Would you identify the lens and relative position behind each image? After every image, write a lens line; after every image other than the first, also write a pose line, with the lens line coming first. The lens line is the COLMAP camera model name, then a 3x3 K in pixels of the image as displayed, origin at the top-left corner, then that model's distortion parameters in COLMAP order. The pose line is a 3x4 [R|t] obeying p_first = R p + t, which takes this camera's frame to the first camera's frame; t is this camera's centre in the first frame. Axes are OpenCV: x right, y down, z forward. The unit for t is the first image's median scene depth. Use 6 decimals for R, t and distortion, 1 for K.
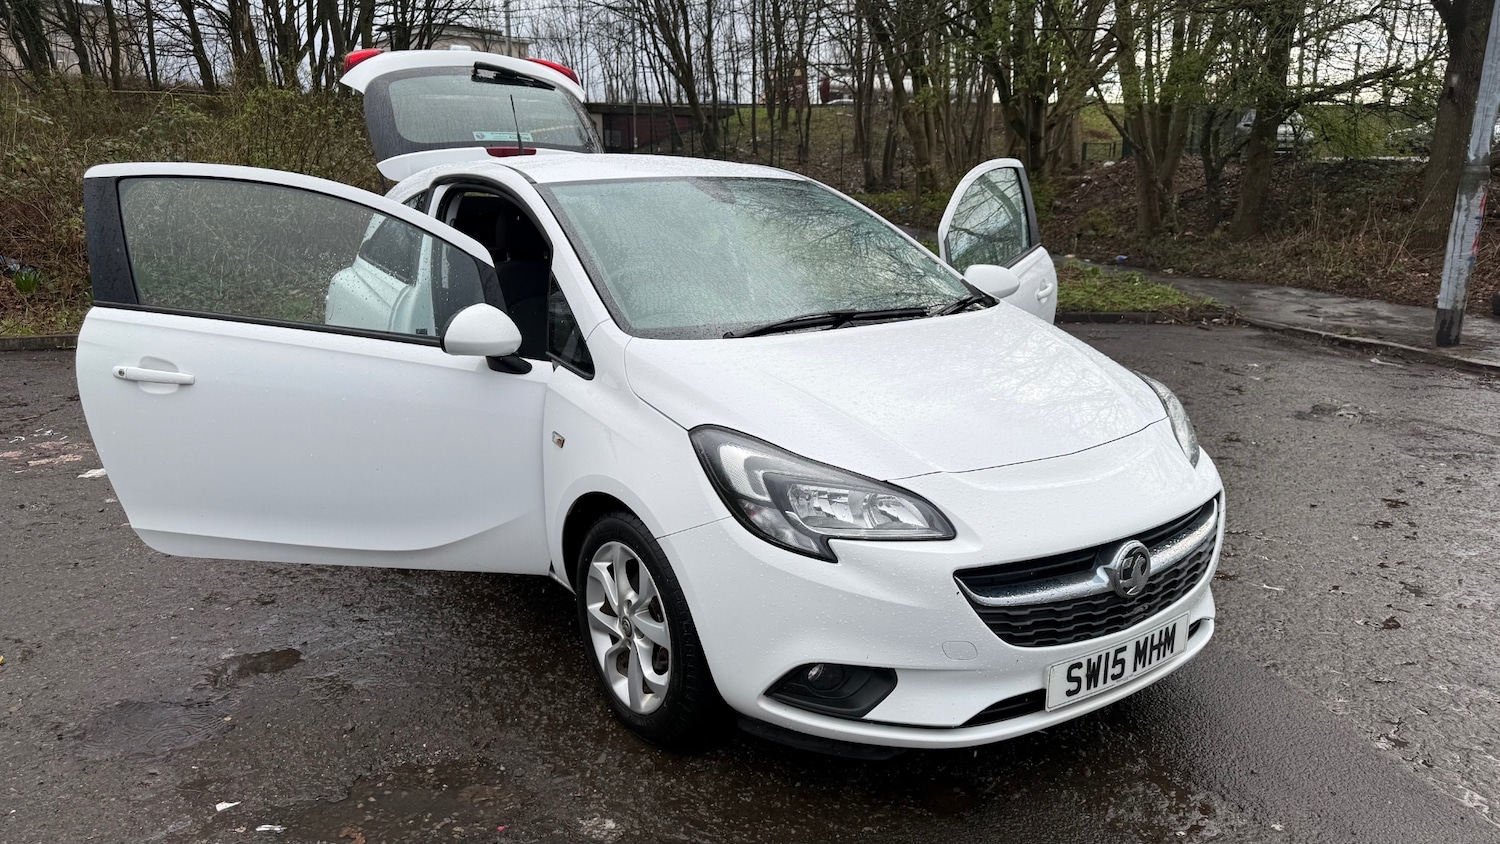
lens RADIAL K [[1048.9, 0, 761.5], [0, 1048.9, 429.8], [0, 0, 1]] dist [0.077373, -0.096011]
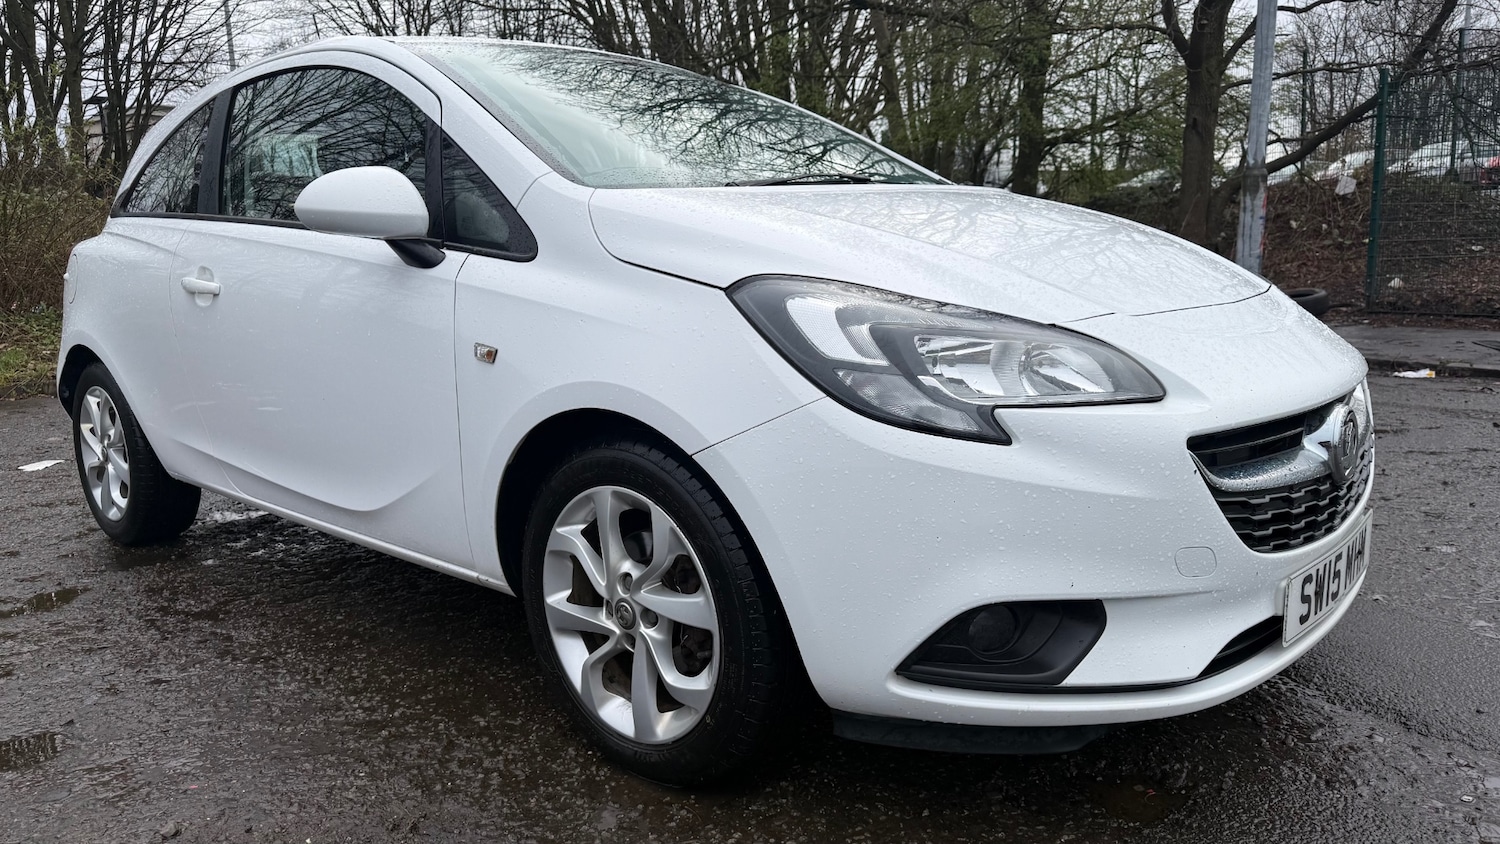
lens RADIAL K [[1042.4, 0, 739.6], [0, 1042.4, 432.0], [0, 0, 1]] dist [0.002278, -0.000379]
pose [[0.975232, -0.065029, 0.211409, -0.188390], [0.081616, 0.994153, -0.070698, 0.125823], [-0.205576, 0.086201, 0.974837, 0.340034]]
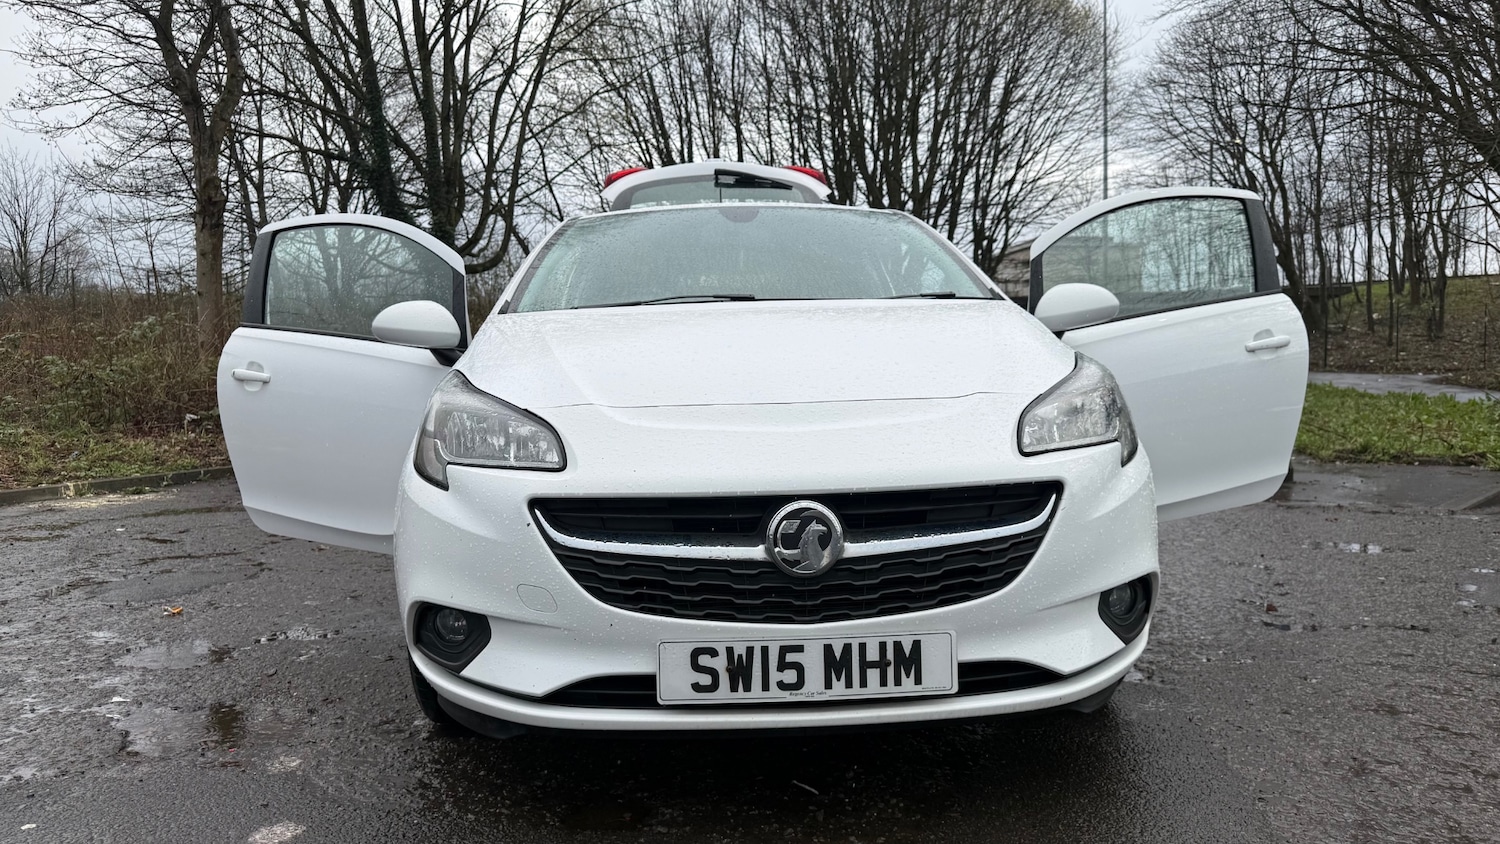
lens RADIAL K [[1048.9, 0, 761.5], [0, 1048.9, 429.8], [0, 0, 1]] dist [0.077373, -0.096011]
pose [[0.846037, 0.002113, -0.533120, 0.651991], [-0.102451, 0.981998, -0.158694, 0.160031], [0.523188, 0.188880, 0.831023, 0.310351]]
